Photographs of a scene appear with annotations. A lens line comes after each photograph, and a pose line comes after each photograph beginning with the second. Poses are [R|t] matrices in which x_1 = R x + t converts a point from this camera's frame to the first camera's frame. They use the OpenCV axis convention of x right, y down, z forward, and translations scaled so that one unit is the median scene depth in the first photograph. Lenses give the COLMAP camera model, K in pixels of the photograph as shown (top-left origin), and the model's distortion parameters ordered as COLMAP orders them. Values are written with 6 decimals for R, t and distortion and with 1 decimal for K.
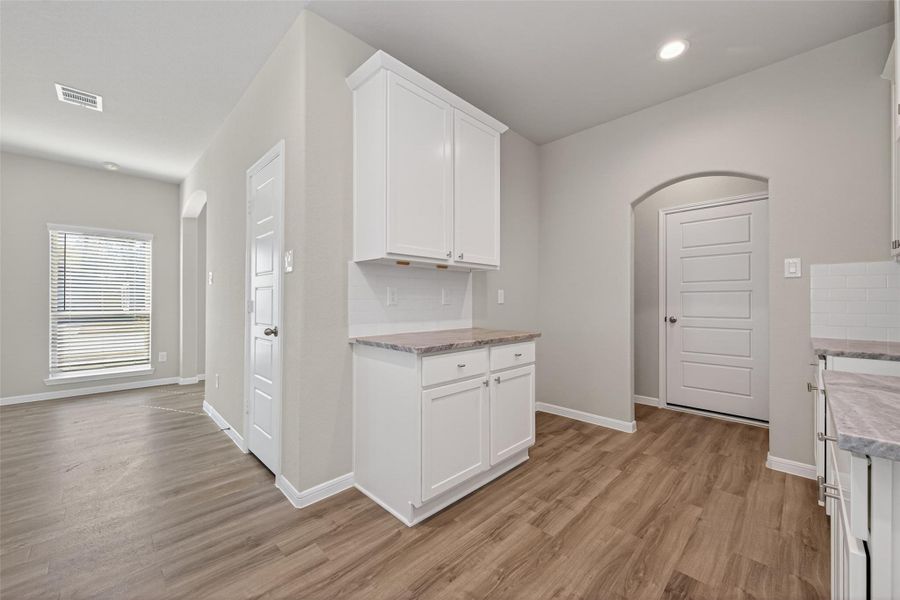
lens RADIAL K [[348.9, 0, 450.0], [0, 348.9, 299.1], [0, 0, 1]] dist [0.002724, -0.000552]
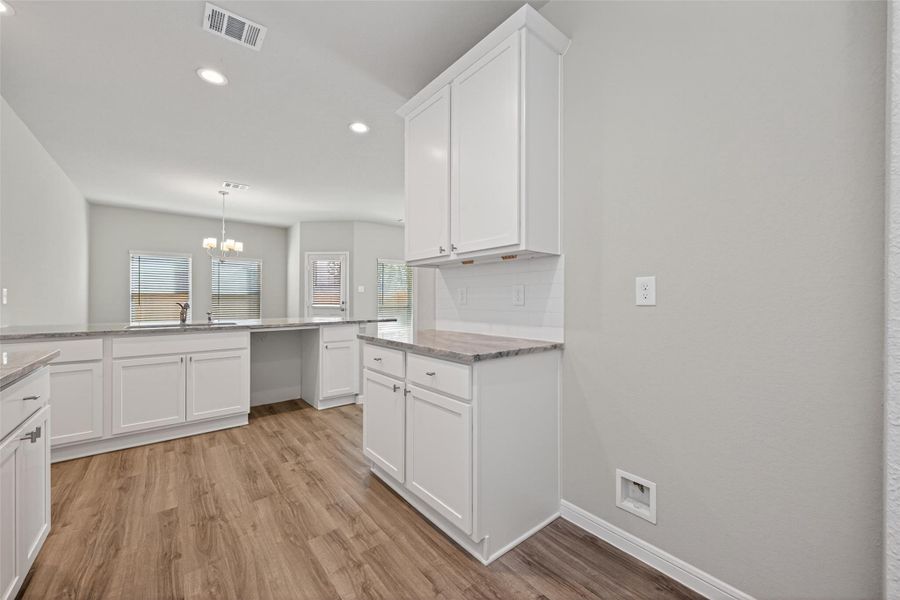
lens RADIAL K [[348.9, 0, 450.3], [0, 348.9, 300.6], [0, 0, 1]] dist [0.002724, -0.000552]
pose [[-0.098597, -0.000041, -0.995127, 0.989422], [0.003828, 0.999993, -0.000420, 0.008109], [0.995120, -0.003851, -0.098596, 1.205027]]
